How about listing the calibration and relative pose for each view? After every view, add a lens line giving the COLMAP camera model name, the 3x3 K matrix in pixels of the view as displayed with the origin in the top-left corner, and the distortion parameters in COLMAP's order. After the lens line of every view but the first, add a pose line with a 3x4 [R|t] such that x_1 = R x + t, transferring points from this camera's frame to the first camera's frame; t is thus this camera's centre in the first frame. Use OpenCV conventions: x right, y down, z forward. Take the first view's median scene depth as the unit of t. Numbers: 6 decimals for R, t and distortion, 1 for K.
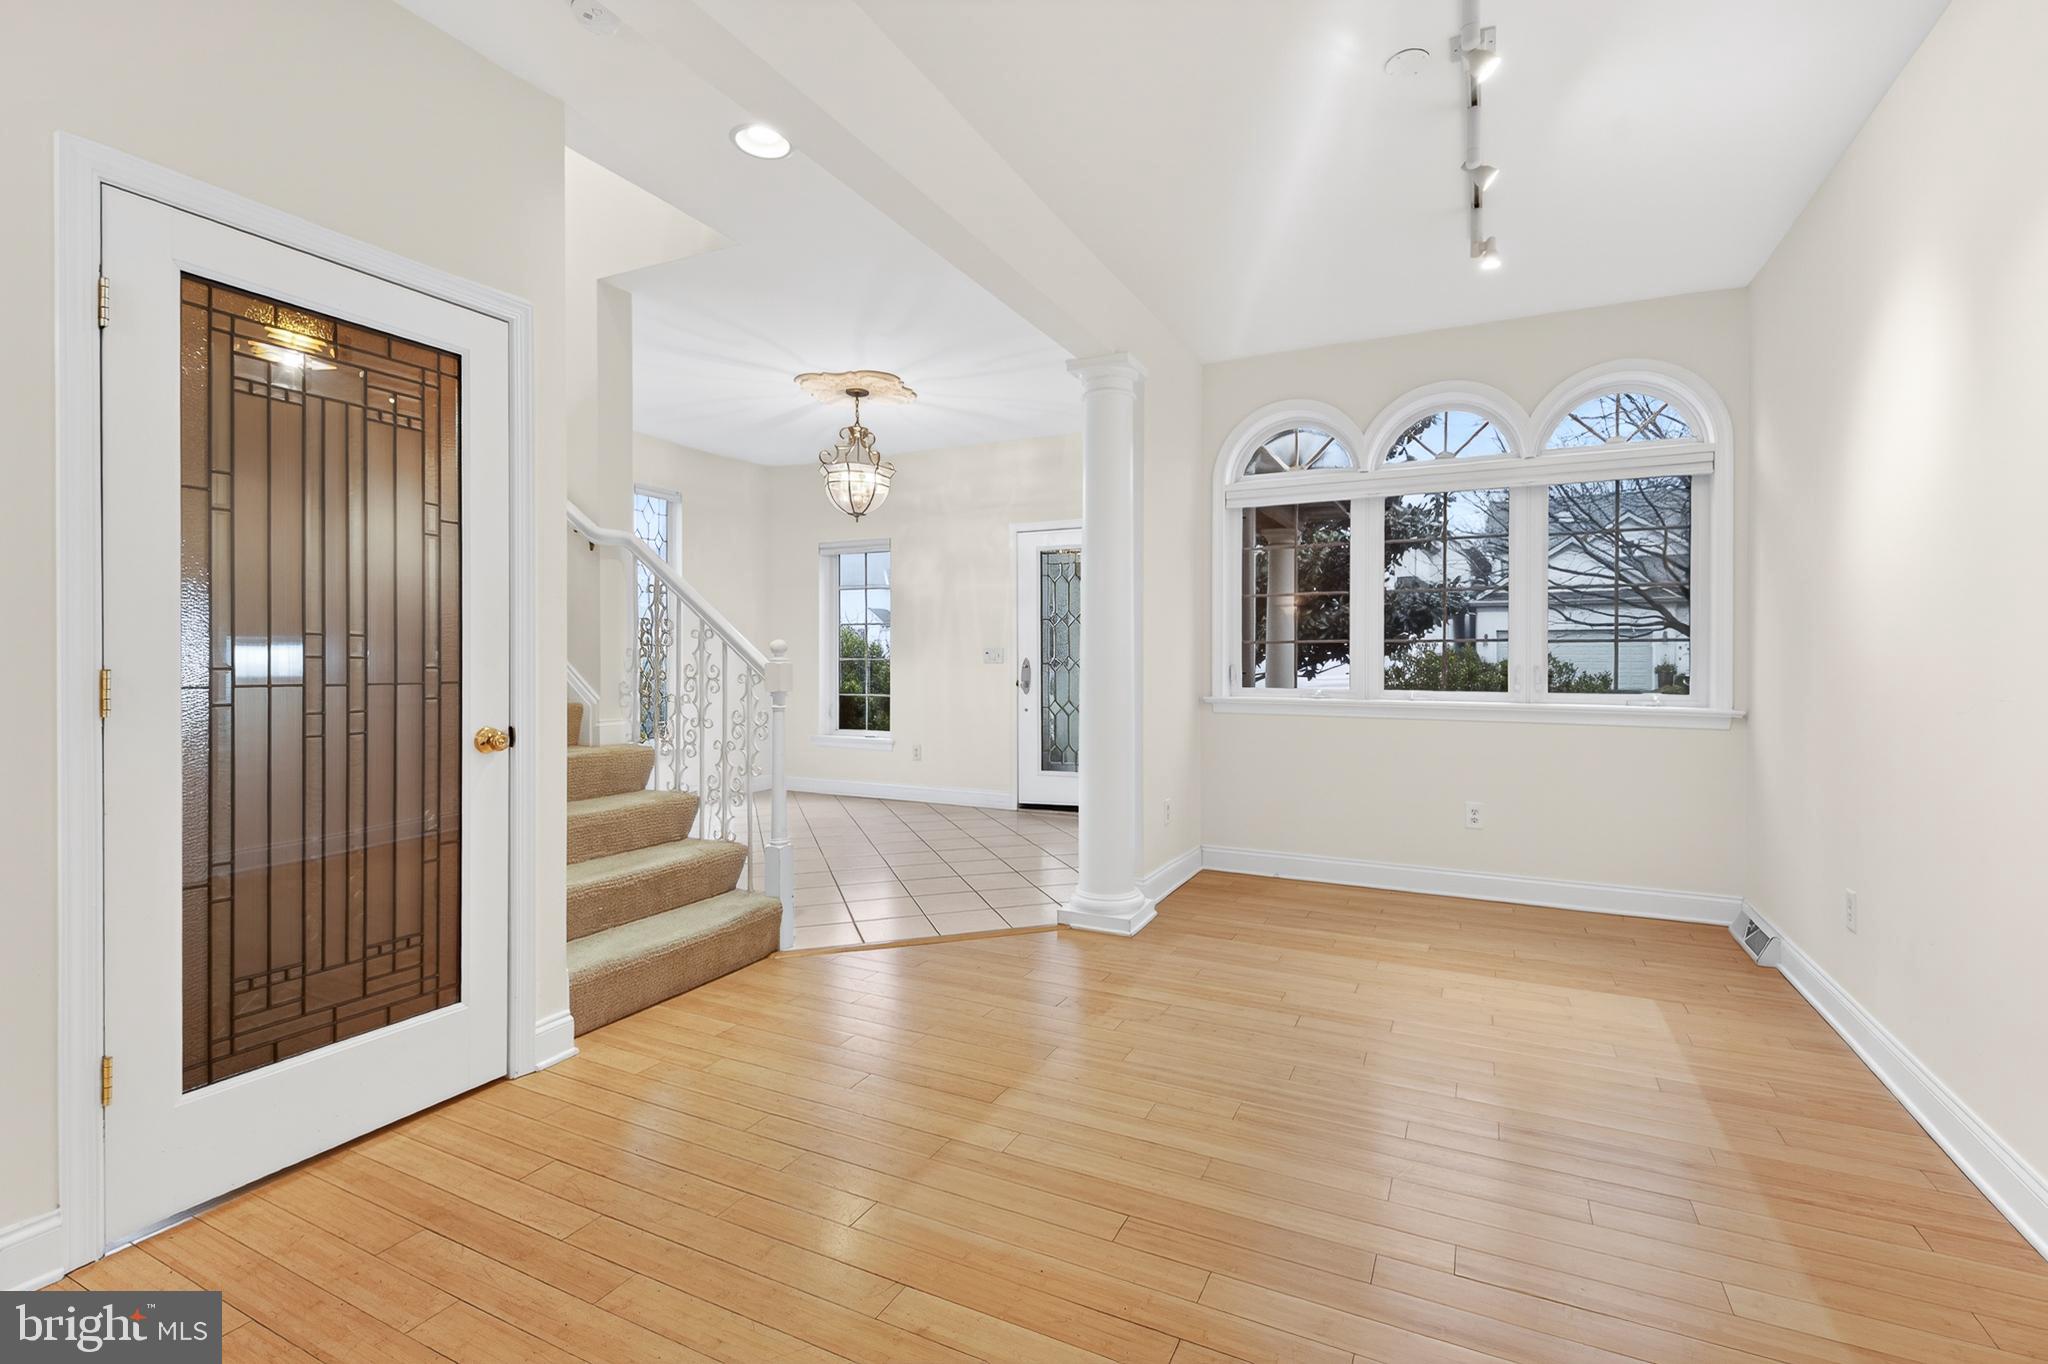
lens RADIAL K [[918.3, 0, 1032.4], [0, 918.3, 665.4], [0, 0, 1]] dist [0.001449, -0.000691]
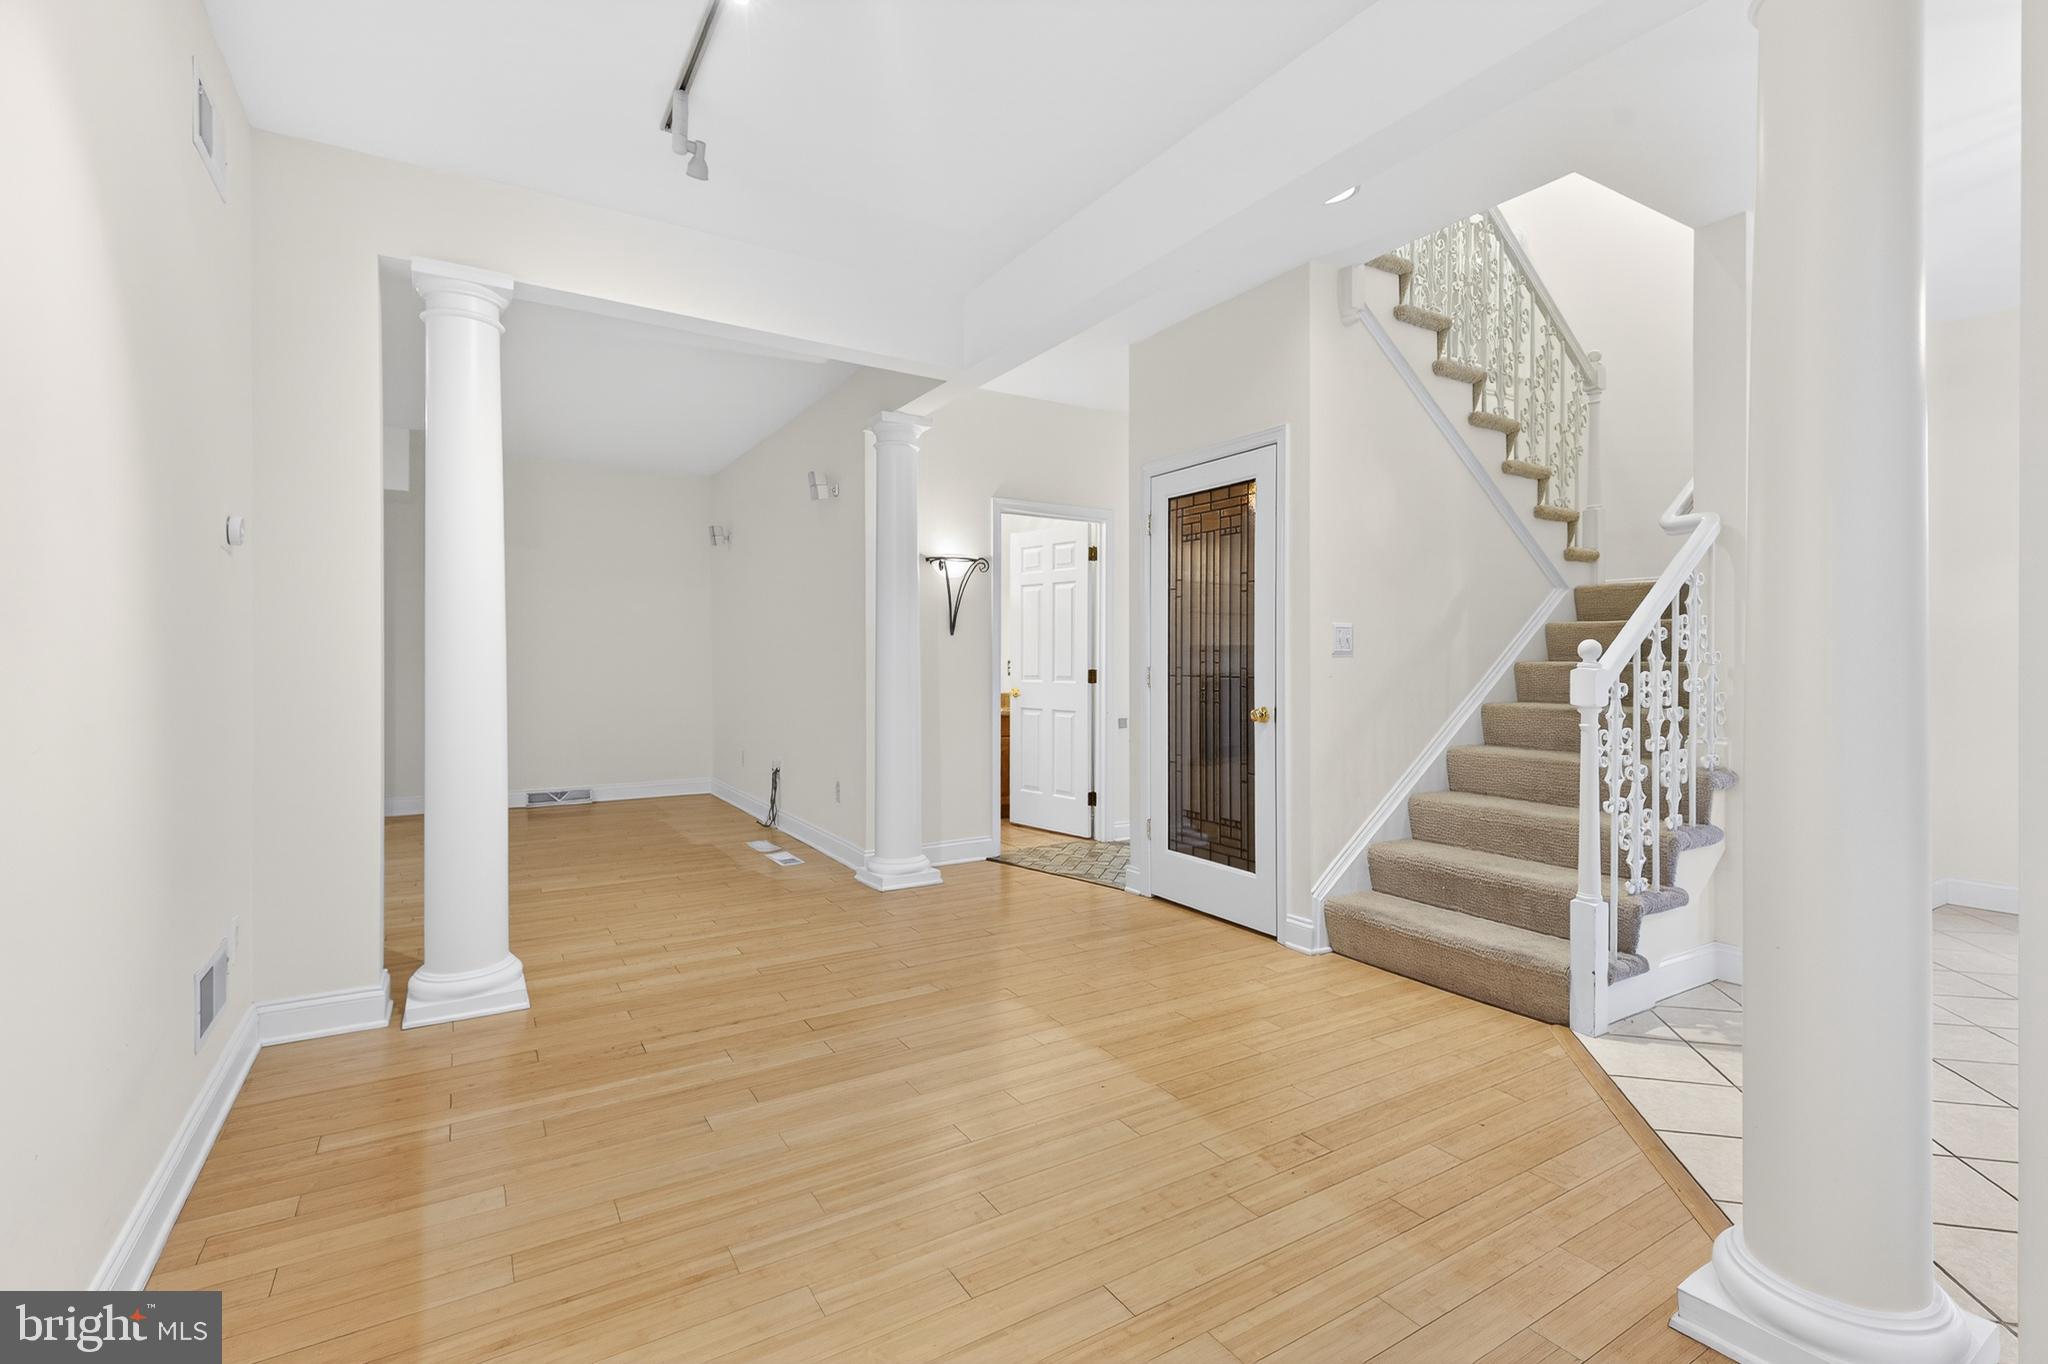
lens RADIAL K [[918.3, 0, 1032.4], [0, 918.3, 665.4], [0, 0, 1]] dist [0.001449, -0.000691]
pose [[-0.529202, 0.000598, -0.848496, 0.672458], [-0.006429, 0.999968, 0.004715, -0.006224], [0.848472, 0.007950, -0.529181, 1.055347]]
